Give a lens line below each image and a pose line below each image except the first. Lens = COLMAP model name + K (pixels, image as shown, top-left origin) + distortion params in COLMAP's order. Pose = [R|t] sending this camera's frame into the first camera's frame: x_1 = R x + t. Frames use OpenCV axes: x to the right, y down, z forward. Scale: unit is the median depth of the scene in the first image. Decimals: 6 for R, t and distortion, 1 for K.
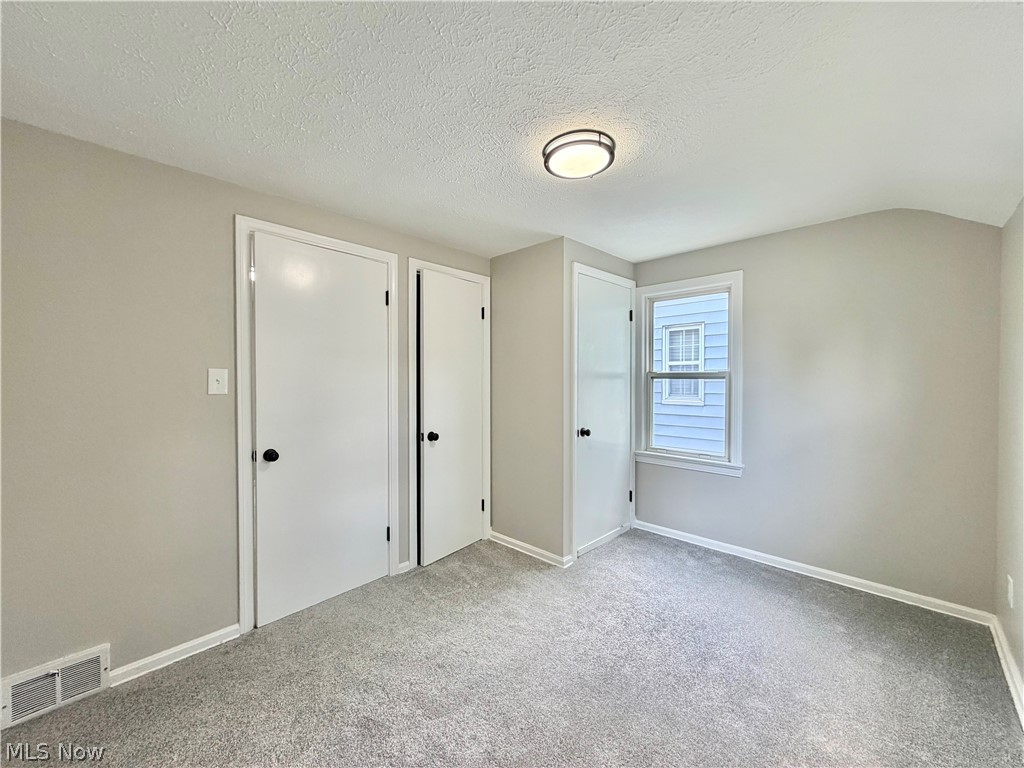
lens RADIAL K [[407.3, 0, 508.6], [0, 407.3, 380.9], [0, 0, 1]] dist [-0.001713, 0.000174]
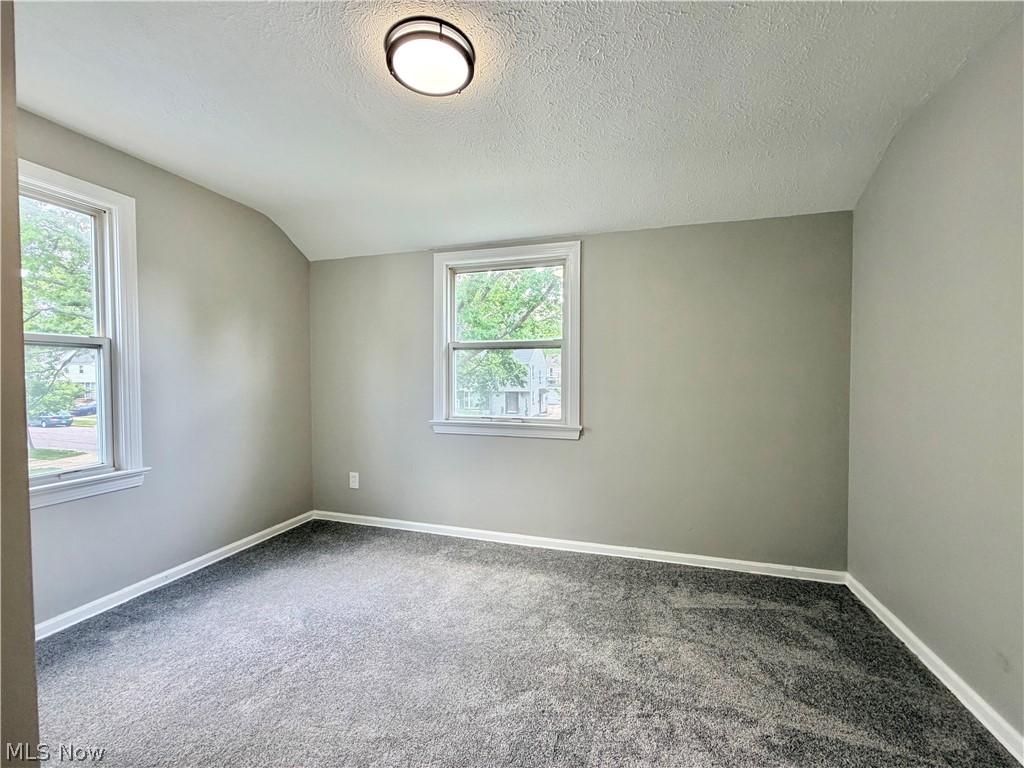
lens RADIAL K [[409.4, 0, 514.3], [0, 409.4, 376.4], [0, 0, 1]] dist [-0.002117, -0.000123]
pose [[-0.468028, -0.012147, 0.883630, -0.403743], [-0.005612, 0.999926, 0.010774, 0.032039], [-0.883696, 0.000084, -0.468061, 0.788294]]
